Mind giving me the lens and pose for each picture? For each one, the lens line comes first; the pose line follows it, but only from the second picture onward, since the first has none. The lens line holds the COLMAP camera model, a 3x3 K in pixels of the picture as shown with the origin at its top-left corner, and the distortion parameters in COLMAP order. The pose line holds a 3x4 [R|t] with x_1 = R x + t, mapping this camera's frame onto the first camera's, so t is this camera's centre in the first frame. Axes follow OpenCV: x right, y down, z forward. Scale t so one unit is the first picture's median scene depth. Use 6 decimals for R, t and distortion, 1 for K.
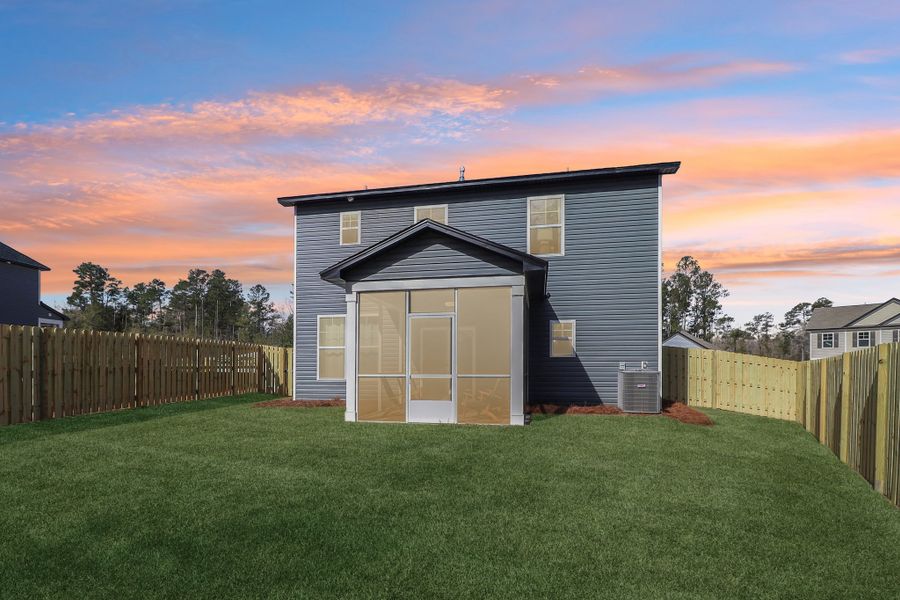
lens RADIAL K [[411.6, 0, 443.8], [0, 411.6, 302.6], [0, 0, 1]] dist [-0.011549, -0.005914]
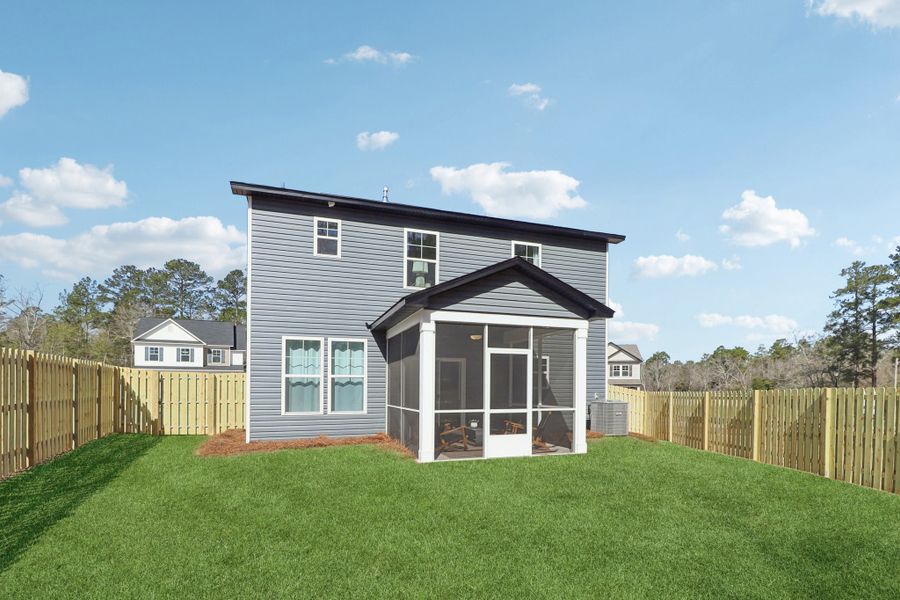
lens RADIAL K [[411.6, 0, 426.7], [0, 411.6, 340.5], [0, 0, 1]] dist [-0.011549, -0.005914]
pose [[0.873674, 0.059561, 0.482852, -0.715971], [-0.076484, 0.996952, 0.015413, 0.005698], [-0.480462, -0.050397, 0.875566, 0.221144]]
